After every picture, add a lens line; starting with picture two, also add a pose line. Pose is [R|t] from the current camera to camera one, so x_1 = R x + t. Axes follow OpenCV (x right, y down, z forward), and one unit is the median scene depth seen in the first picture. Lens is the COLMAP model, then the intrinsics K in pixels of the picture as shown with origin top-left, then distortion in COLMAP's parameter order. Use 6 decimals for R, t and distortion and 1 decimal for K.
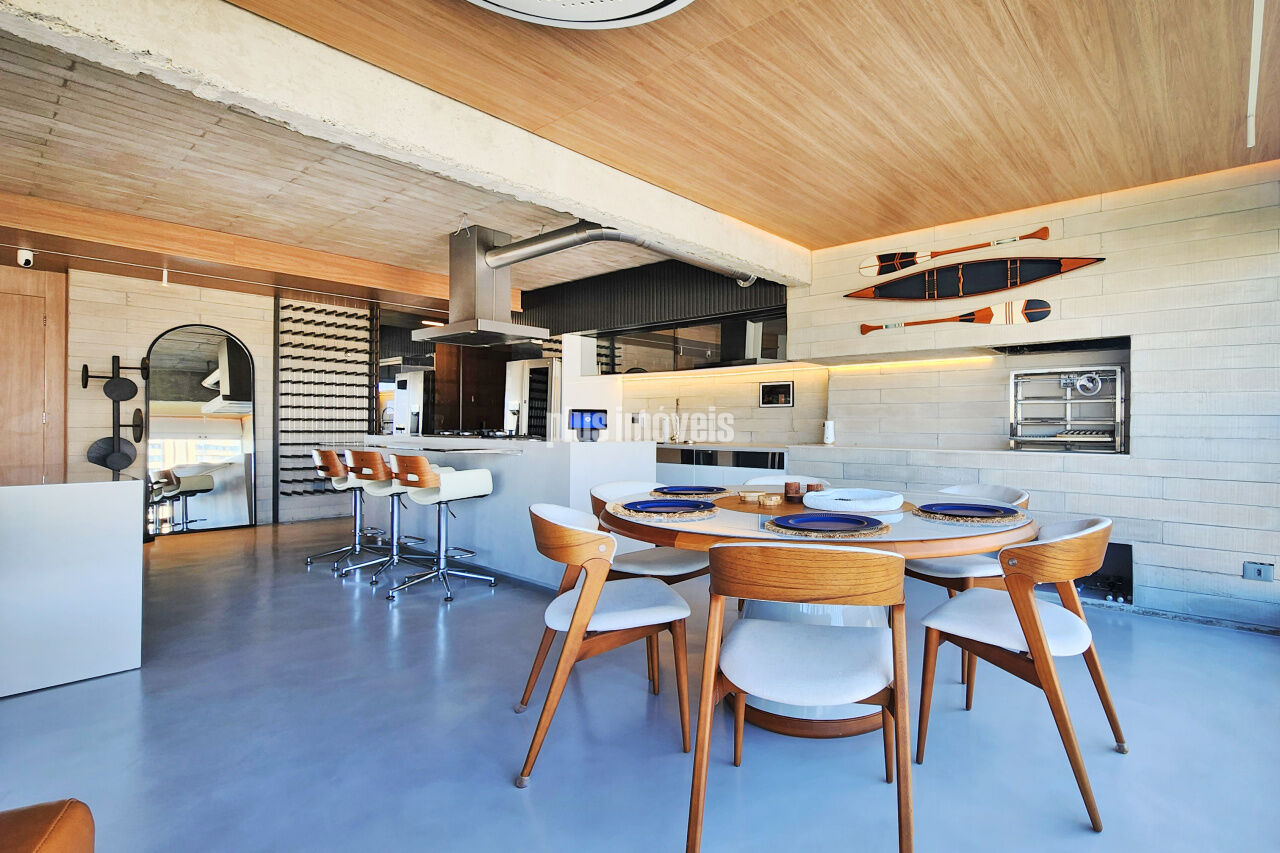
lens RADIAL K [[627.3, 0, 744.6], [0, 627.3, 433.2], [0, 0, 1]] dist [-0.000347, 0.002191]
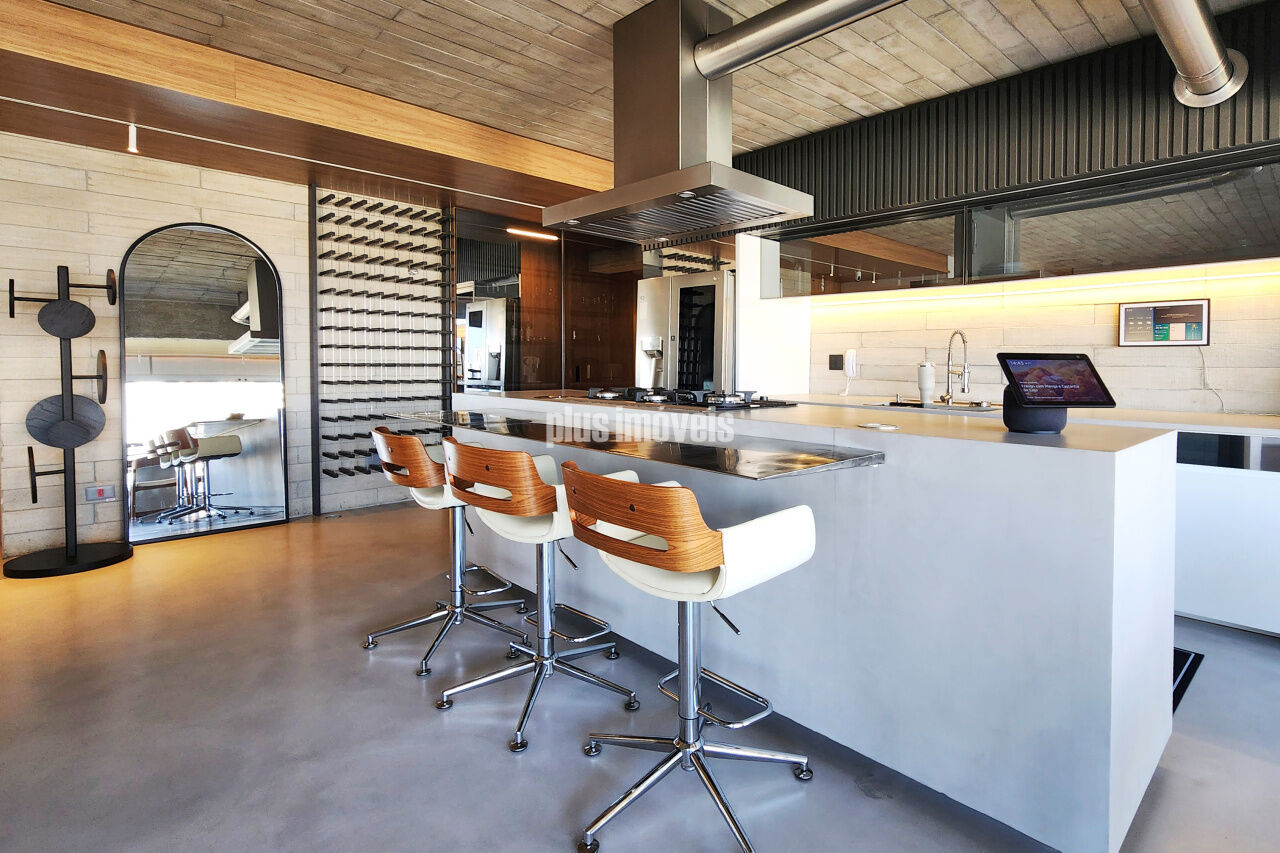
lens RADIAL K [[627.3, 0, 719.8], [0, 627.3, 380.6], [0, 0, 1]] dist [-0.000347, 0.002191]
pose [[0.997084, 0.000485, -0.076310, -0.336553], [0.000977, 0.999817, 0.019122, -0.024403], [0.076306, -0.019141, 0.996901, 0.465153]]
